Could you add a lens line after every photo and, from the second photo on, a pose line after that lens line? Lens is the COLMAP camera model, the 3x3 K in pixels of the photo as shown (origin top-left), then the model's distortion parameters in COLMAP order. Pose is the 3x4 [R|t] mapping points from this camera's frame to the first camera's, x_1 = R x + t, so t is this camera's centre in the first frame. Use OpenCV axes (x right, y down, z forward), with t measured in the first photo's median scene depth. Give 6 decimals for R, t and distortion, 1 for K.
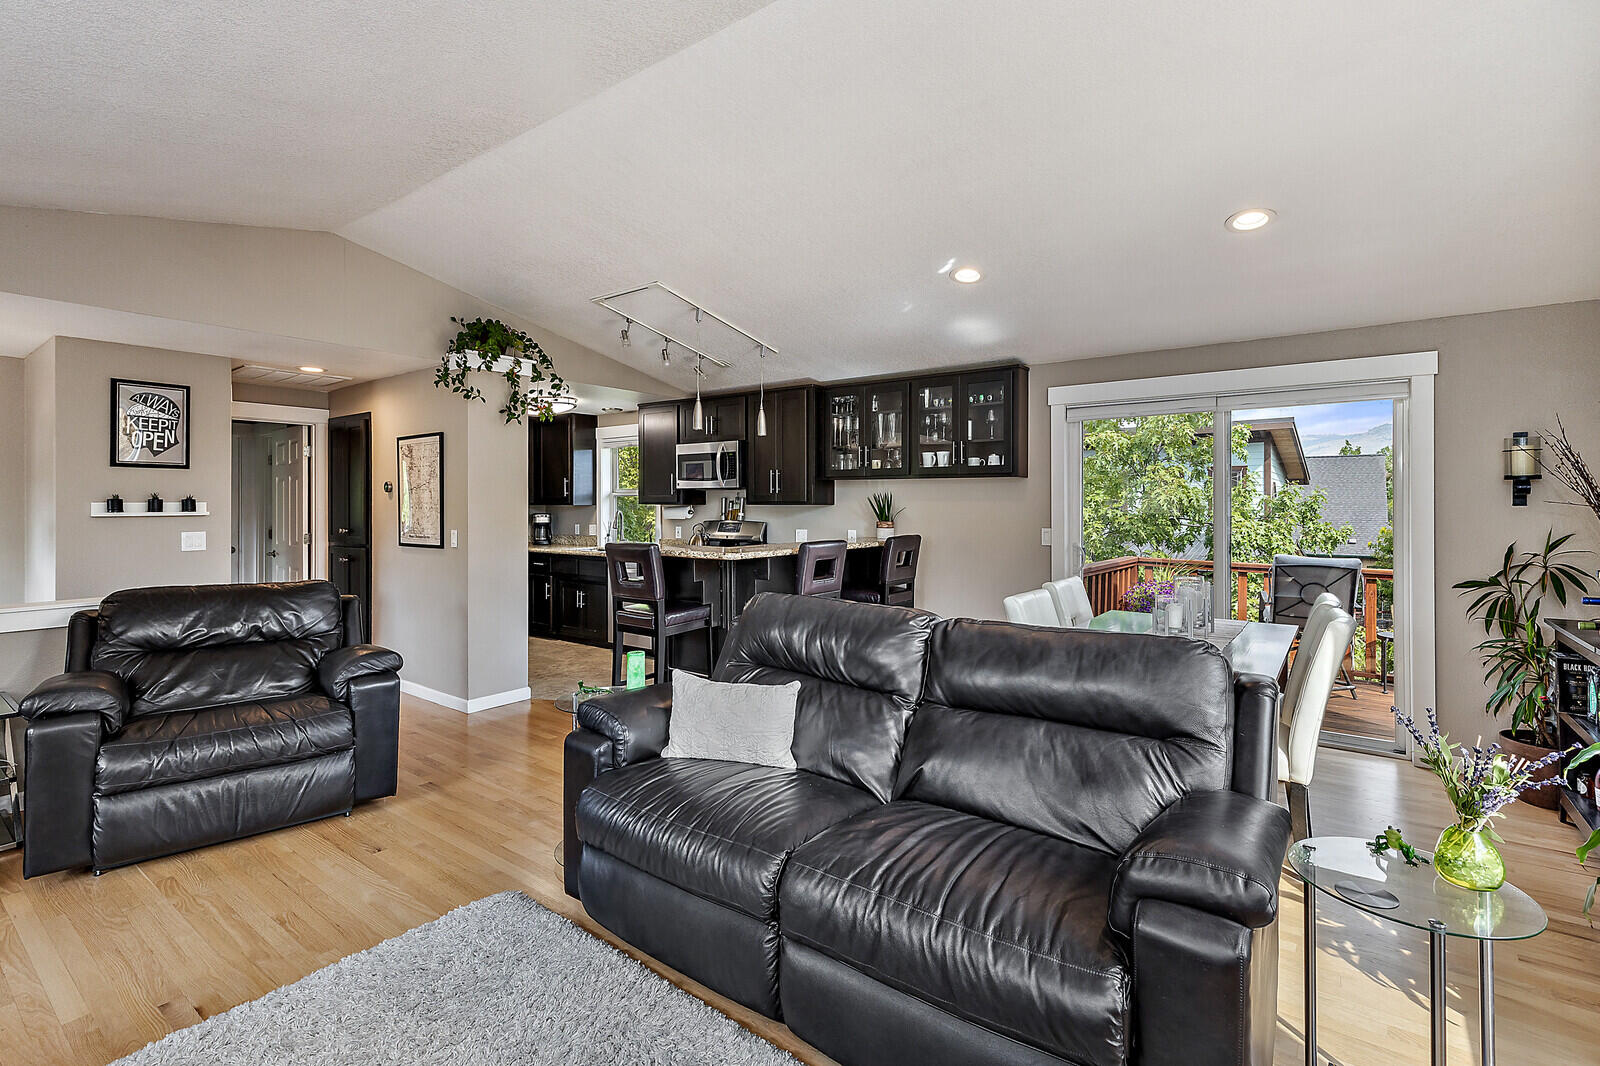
lens RADIAL K [[736.7, 0, 790.4], [0, 736.7, 502.1], [0, 0, 1]] dist [0.007240, -0.000400]
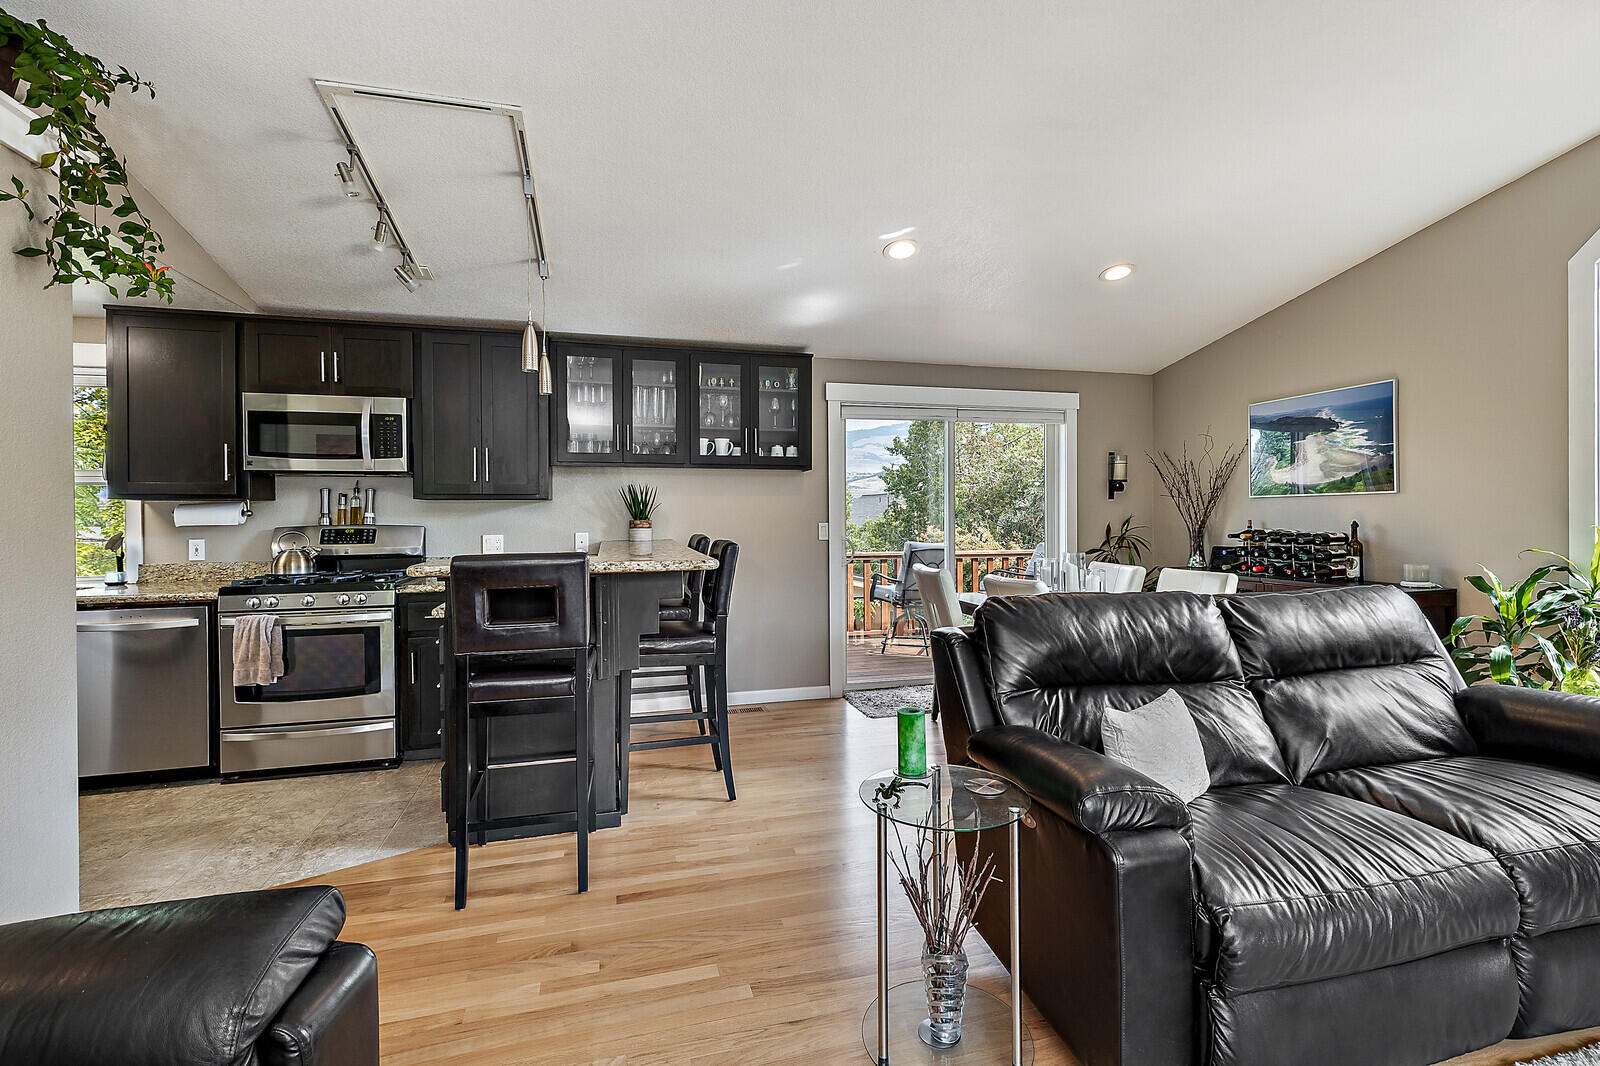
lens RADIAL K [[736.7, 0, 807.3], [0, 736.7, 520.0], [0, 0, 1]] dist [0.007240, -0.000400]
pose [[0.601835, -0.011575, 0.798536, -0.425483], [0.003619, 0.999924, 0.011766, 0.018040], [-0.798612, -0.004192, 0.601832, 0.385278]]
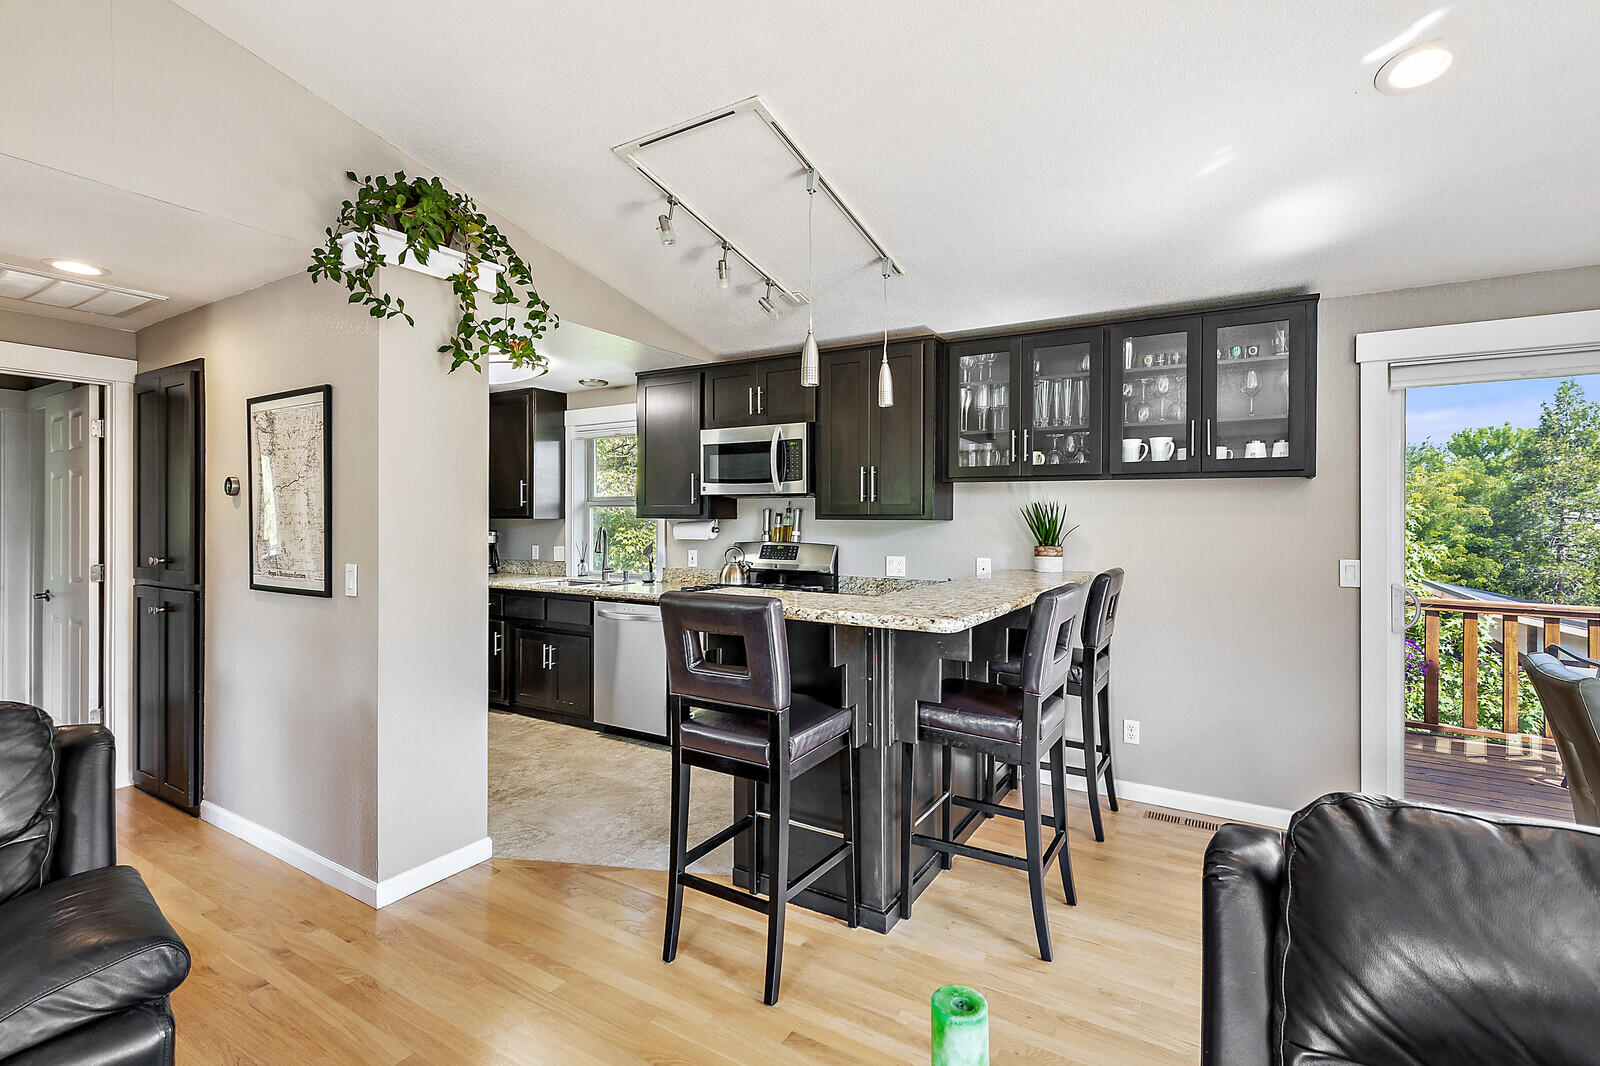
lens RADIAL K [[736.7, 0, 786.6], [0, 736.7, 517.5], [0, 0, 1]] dist [0.007240, -0.000400]
pose [[0.995201, 0.004533, 0.097746, -0.173940], [-0.004717, 0.999987, 0.001658, 0.001093], [-0.097738, -0.002111, 0.995210, 0.391022]]
